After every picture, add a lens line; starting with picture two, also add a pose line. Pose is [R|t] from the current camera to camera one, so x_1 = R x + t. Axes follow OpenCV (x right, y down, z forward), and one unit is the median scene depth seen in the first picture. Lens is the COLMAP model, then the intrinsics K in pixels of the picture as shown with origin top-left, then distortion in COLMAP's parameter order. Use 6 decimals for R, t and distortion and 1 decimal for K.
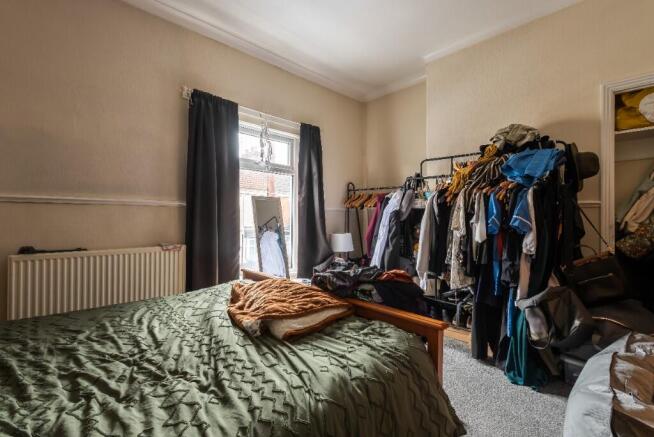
lens RADIAL K [[288.7, 0, 327.0], [0, 288.7, 218.5], [0, 0, 1]] dist [0.028887, -0.015771]
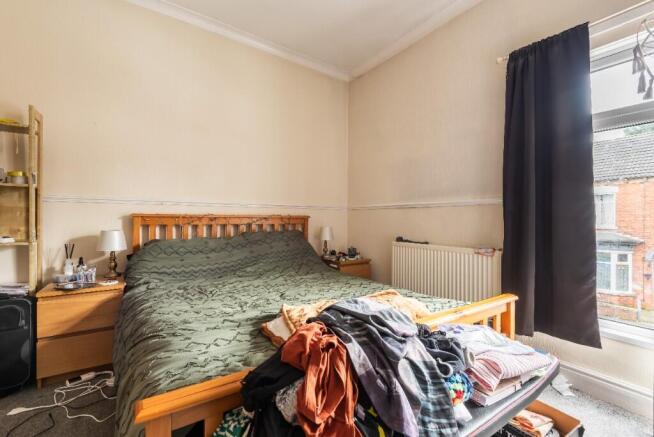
lens RADIAL K [[288.7, 0, 327.0], [0, 288.7, 218.5], [0, 0, 1]] dist [0.028887, -0.015771]
pose [[-0.128472, 0.002732, -0.991709, 0.399795], [-0.003466, 0.999989, 0.003204, -0.002200], [0.991707, 0.003849, -0.128461, 0.640784]]
